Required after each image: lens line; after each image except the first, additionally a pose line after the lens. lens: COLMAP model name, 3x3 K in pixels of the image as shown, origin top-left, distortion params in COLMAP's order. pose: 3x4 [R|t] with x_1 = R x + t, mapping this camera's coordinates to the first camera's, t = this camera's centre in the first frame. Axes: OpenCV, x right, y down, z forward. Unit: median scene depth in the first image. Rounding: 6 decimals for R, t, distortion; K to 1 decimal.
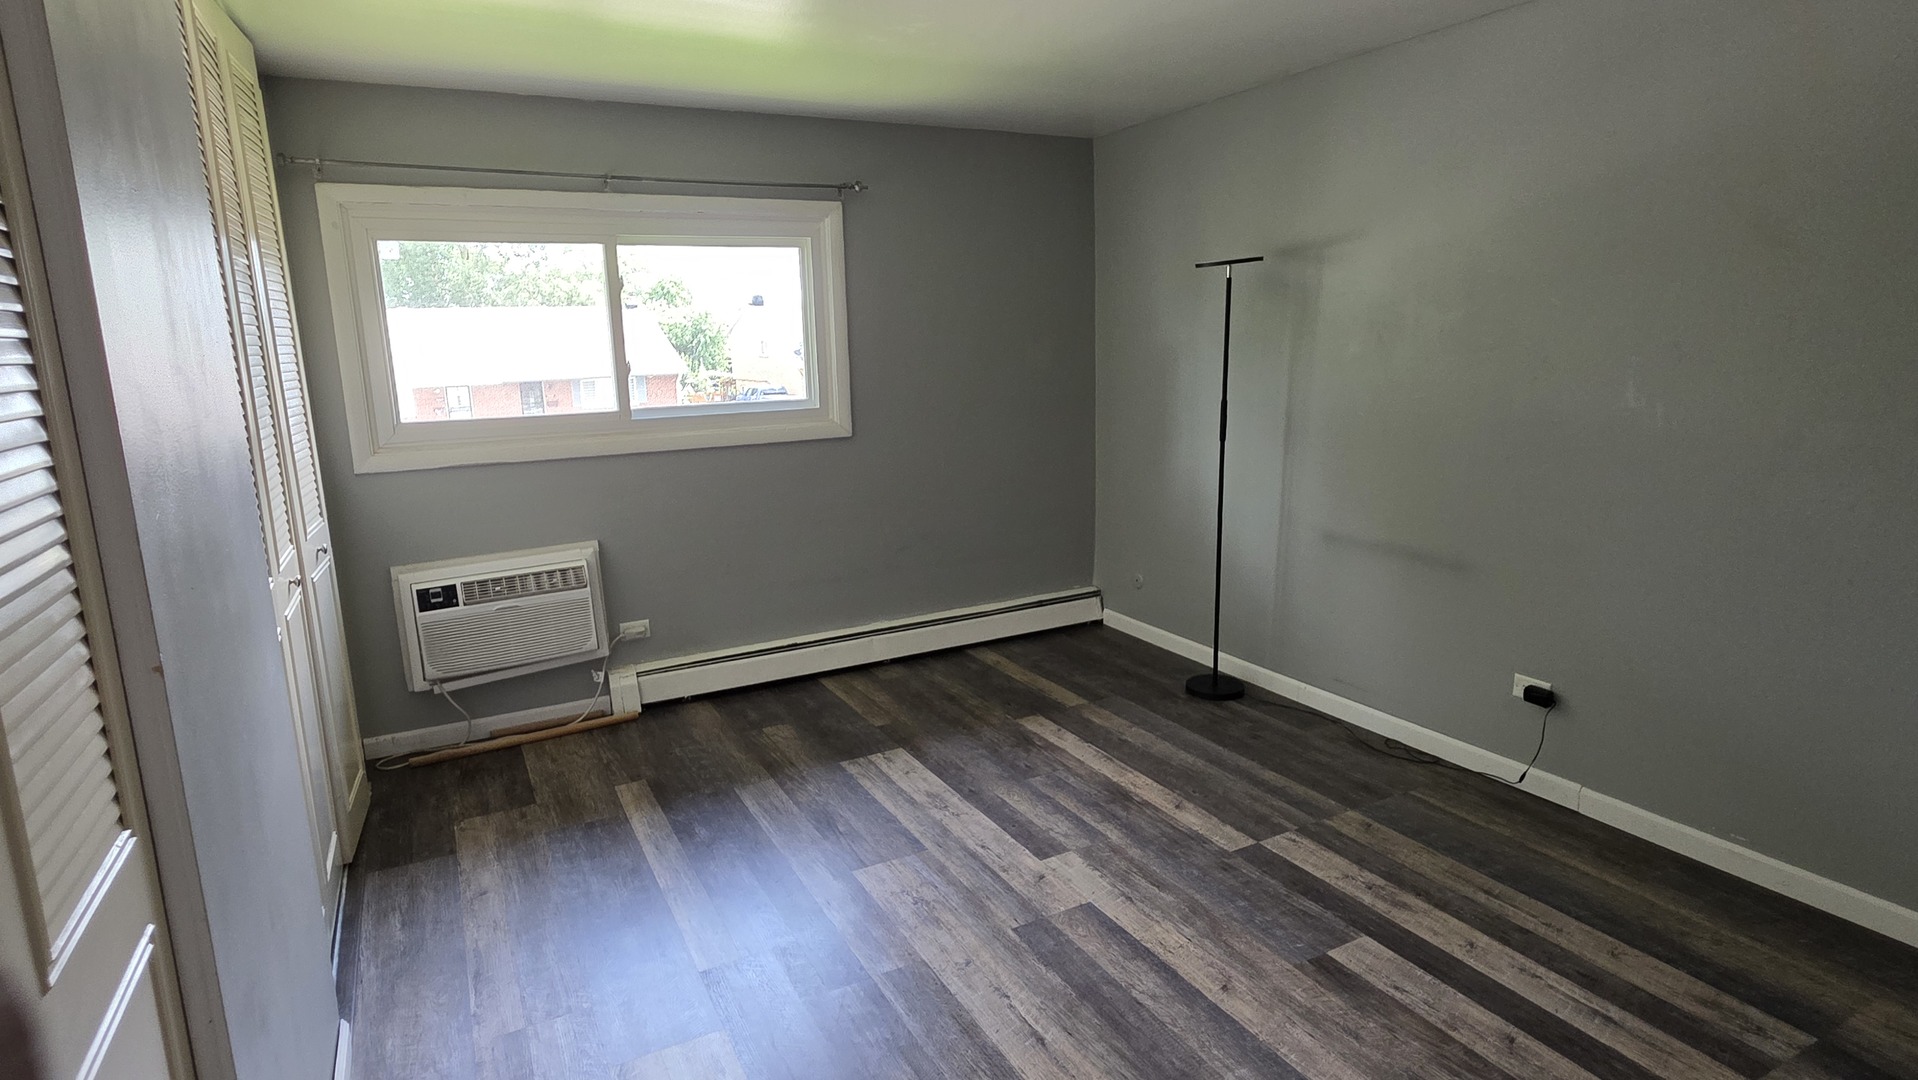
lens RADIAL K [[1010.3, 0, 957.0], [0, 1010.3, 531.9], [0, 0, 1]] dist [0.003174, -0.001794]
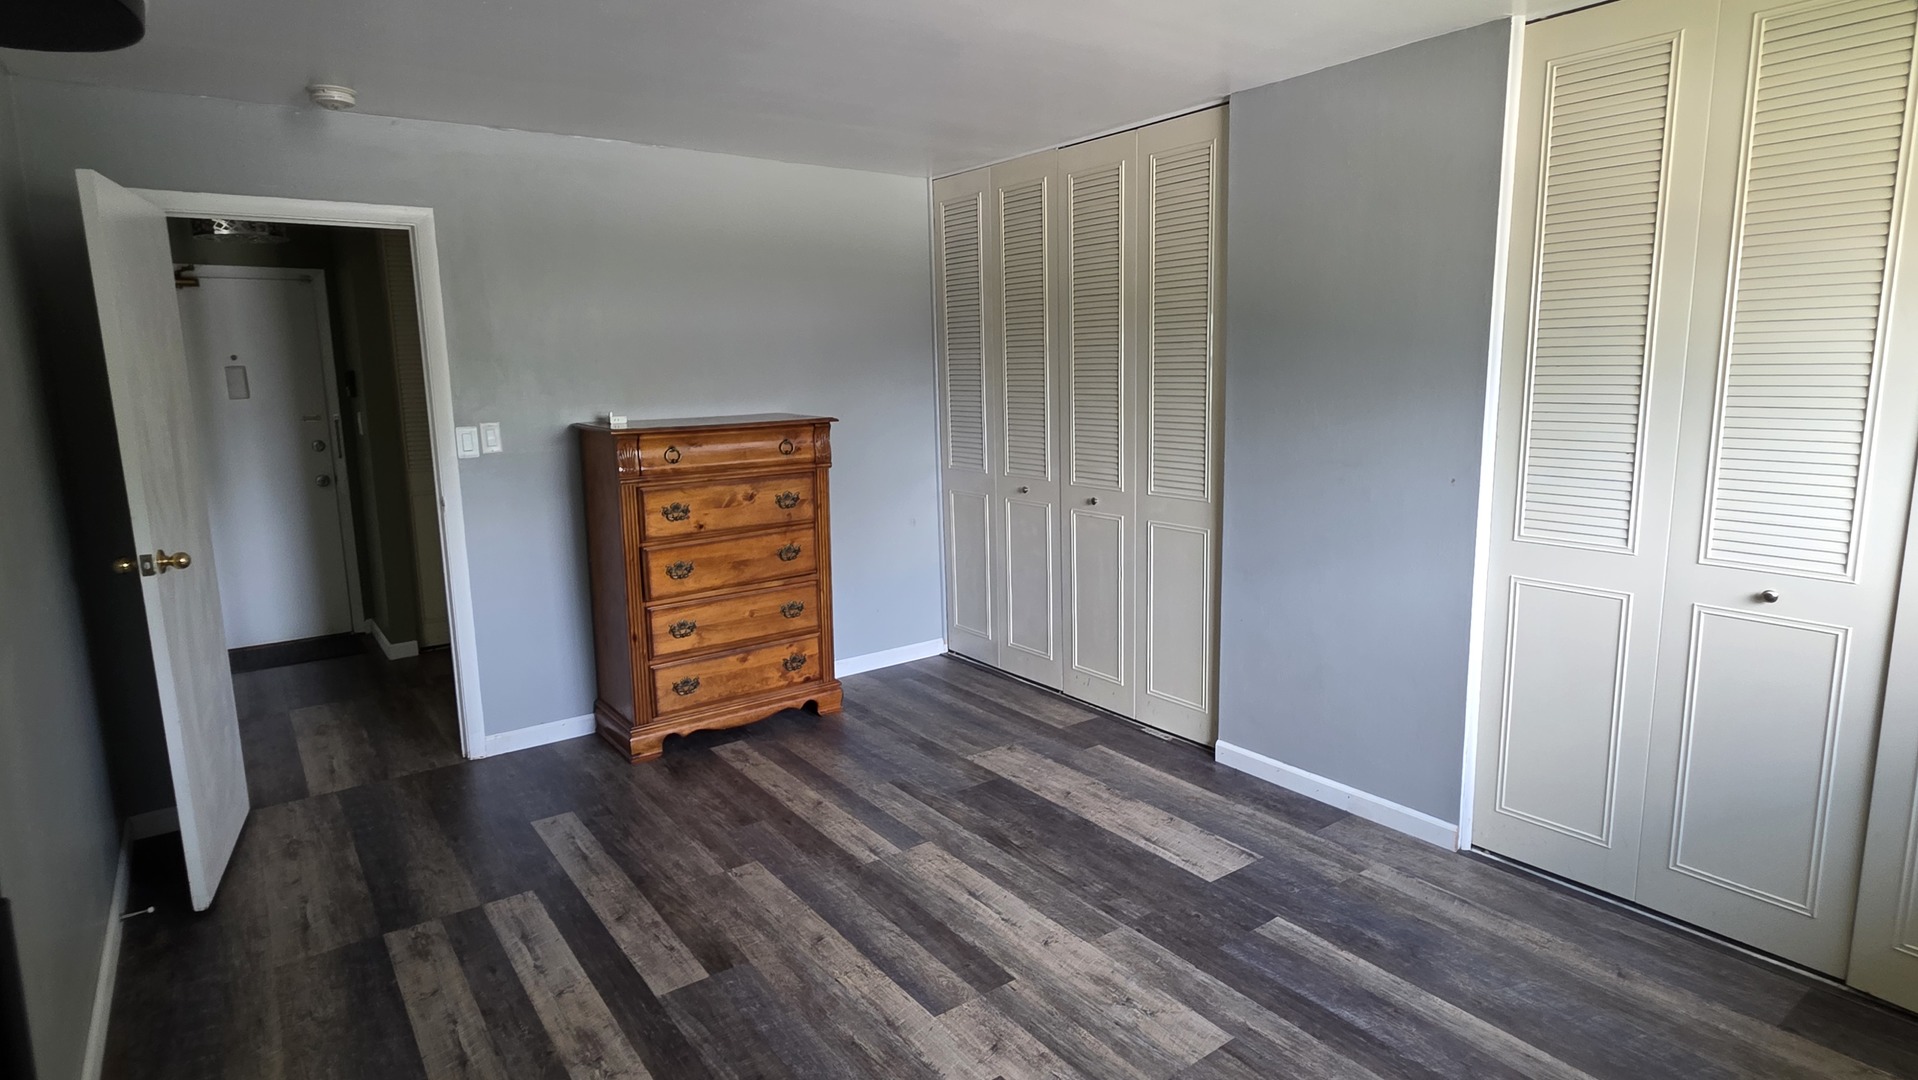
lens RADIAL K [[1010.3, 0, 958.1], [0, 1010.3, 540.7], [0, 0, 1]] dist [0.003174, -0.001794]
pose [[-0.987711, 0.073385, -0.137991, 0.174274], [0.018226, 0.930969, 0.364643, -0.292213], [0.155225, 0.357647, -0.920866, 1.432252]]
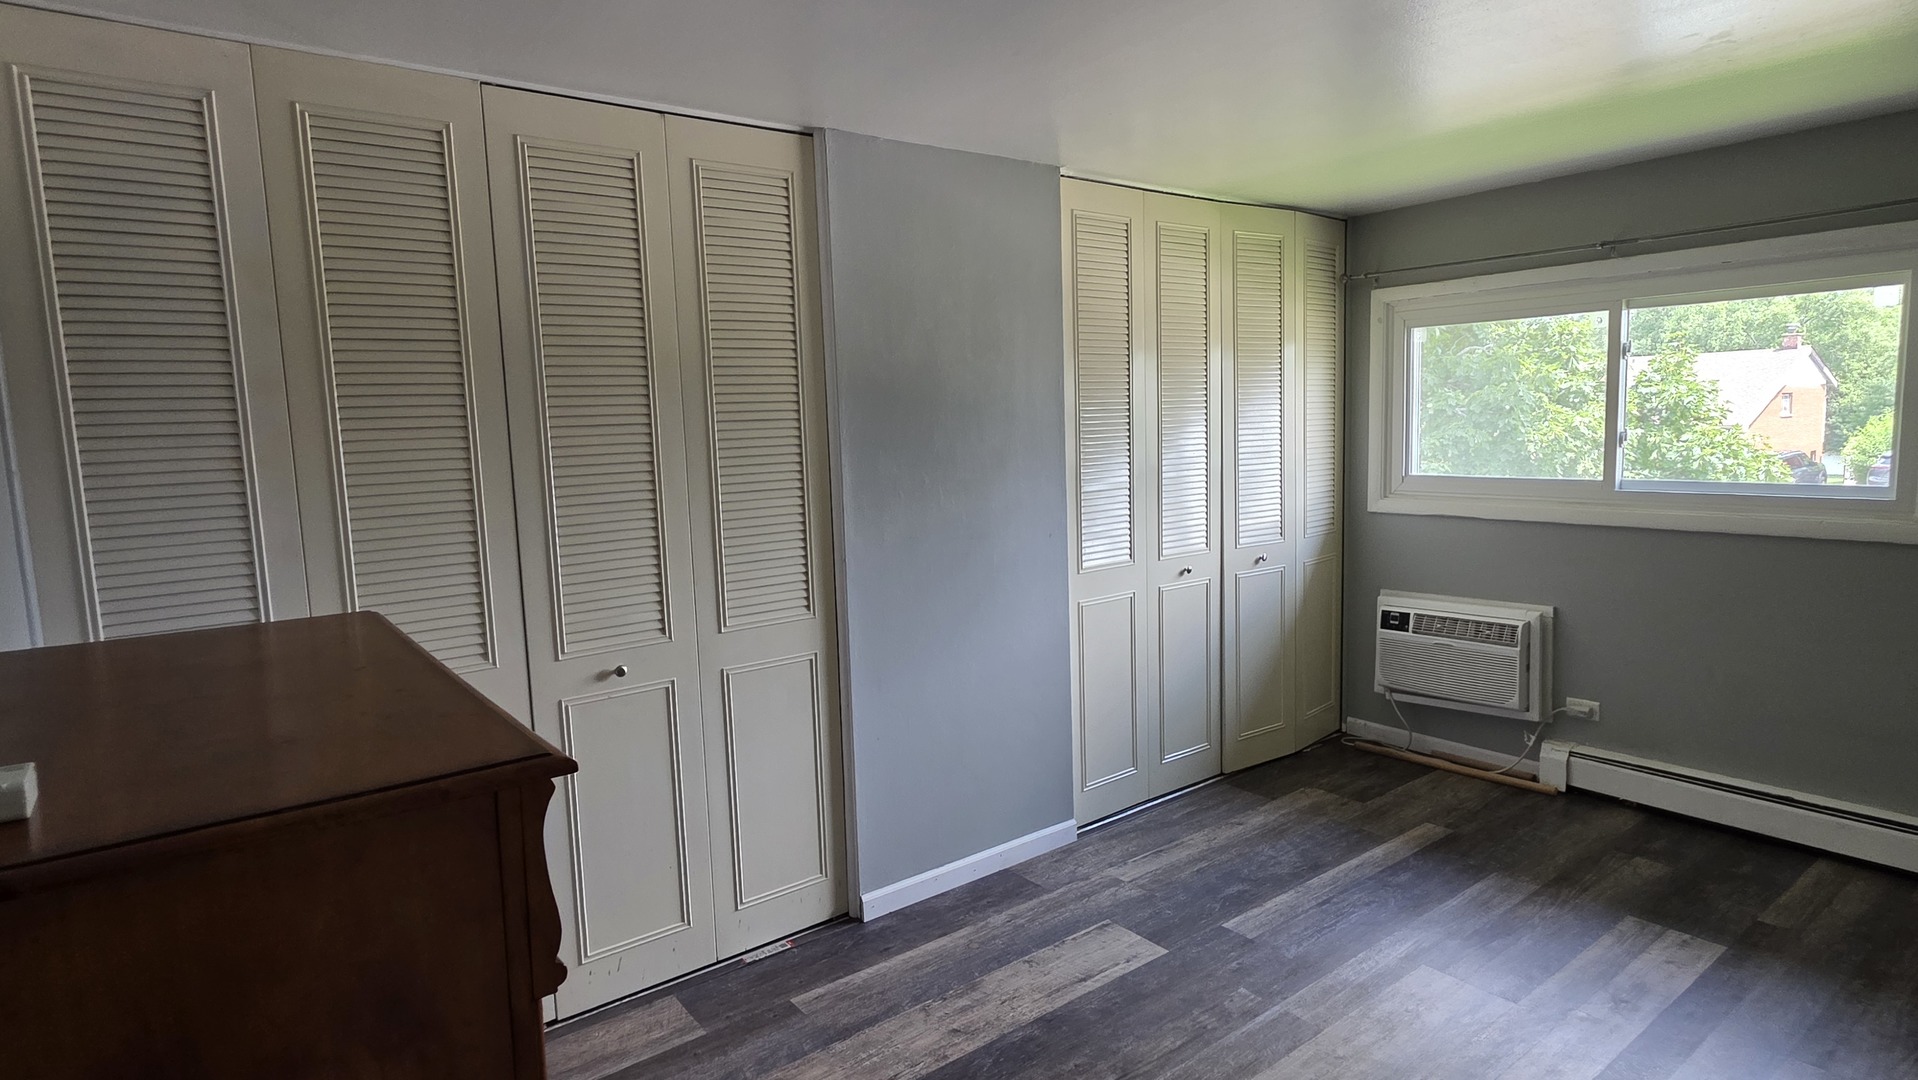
lens RADIAL K [[1010.3, 0, 950.7], [0, 1010.3, 531.5], [0, 0, 1]] dist [0.003174, -0.001794]
pose [[0.162322, 0.133442, -0.977673, 0.662363], [-0.163665, 0.980730, 0.106686, -0.094729], [0.973070, 0.142694, 0.181034, 0.295588]]
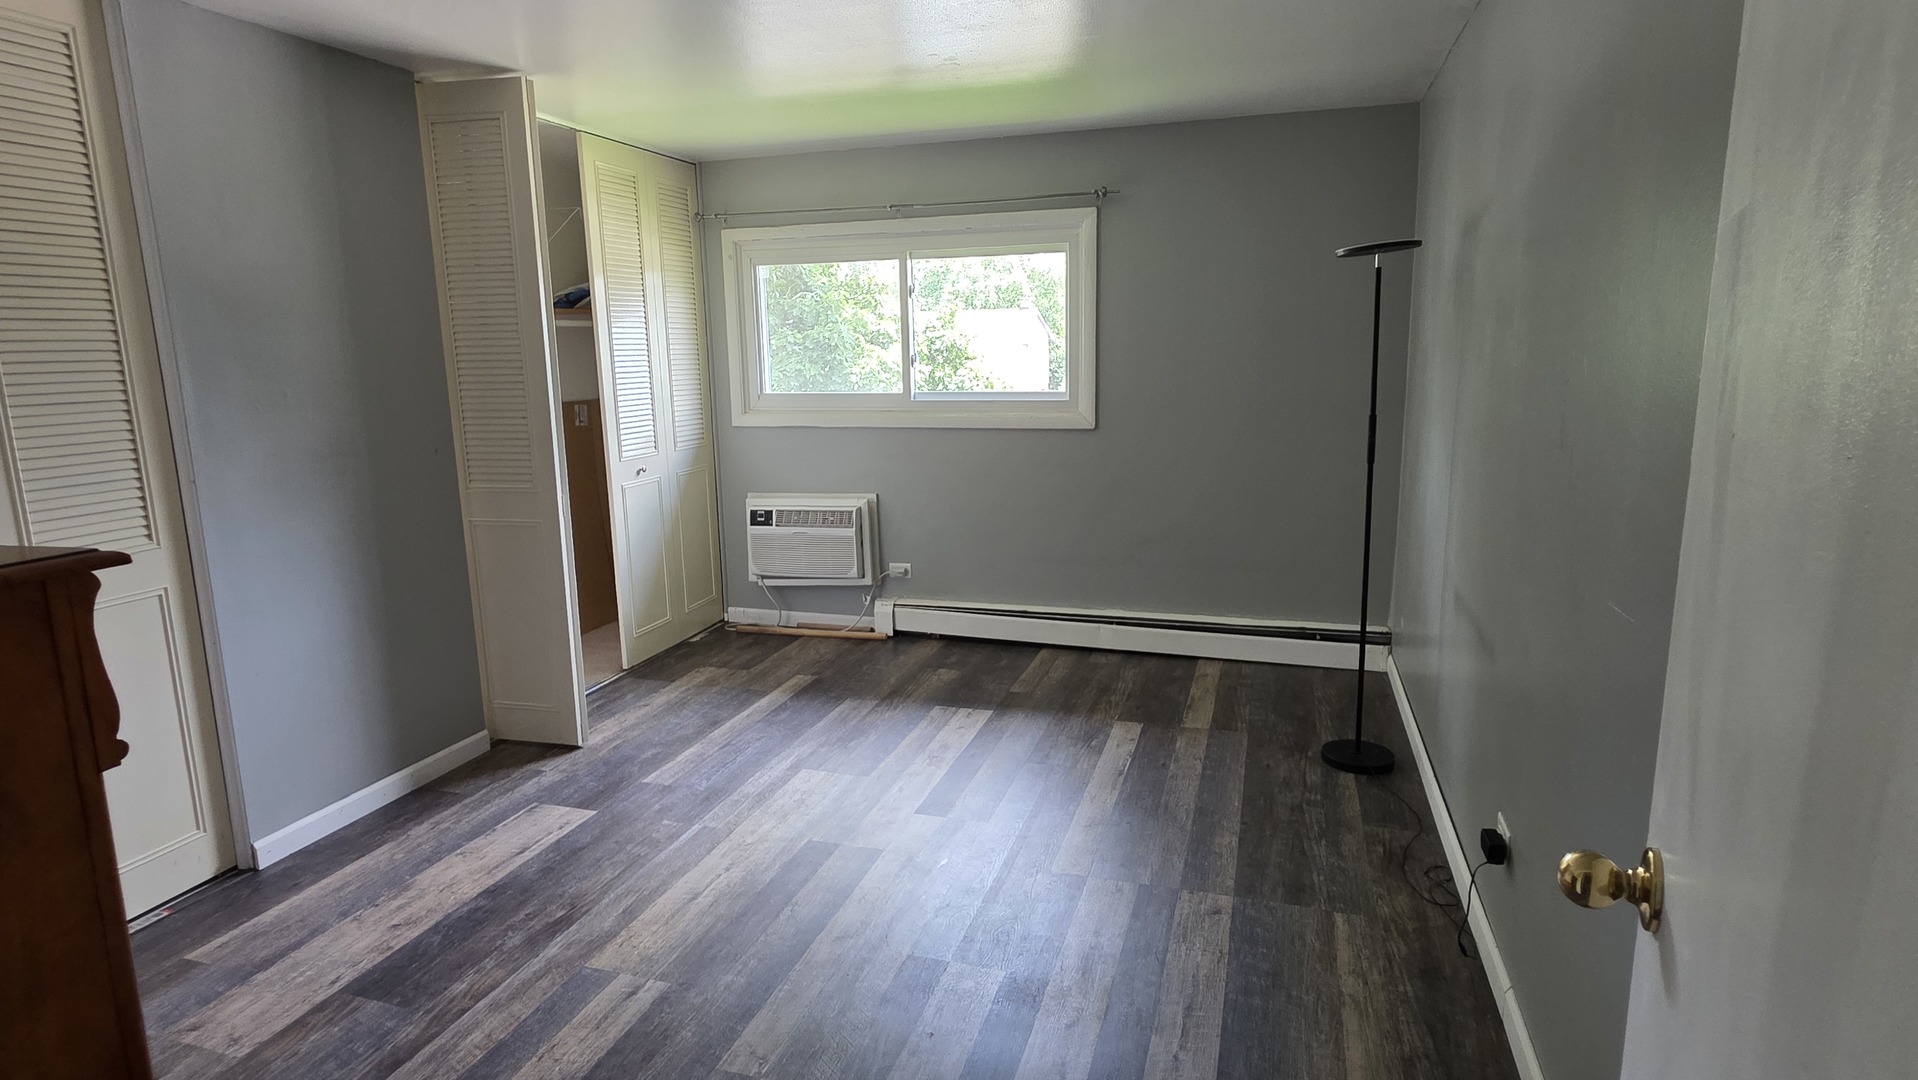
lens RADIAL K [[1010.3, 0, 955.8], [0, 1010.3, 531.7], [0, 0, 1]] dist [0.003174, -0.001794]
pose [[0.703468, 0.143787, -0.696030, 0.779044], [-0.138133, 0.988307, 0.064557, -0.051894], [0.697174, 0.050731, 0.715104, 0.212791]]
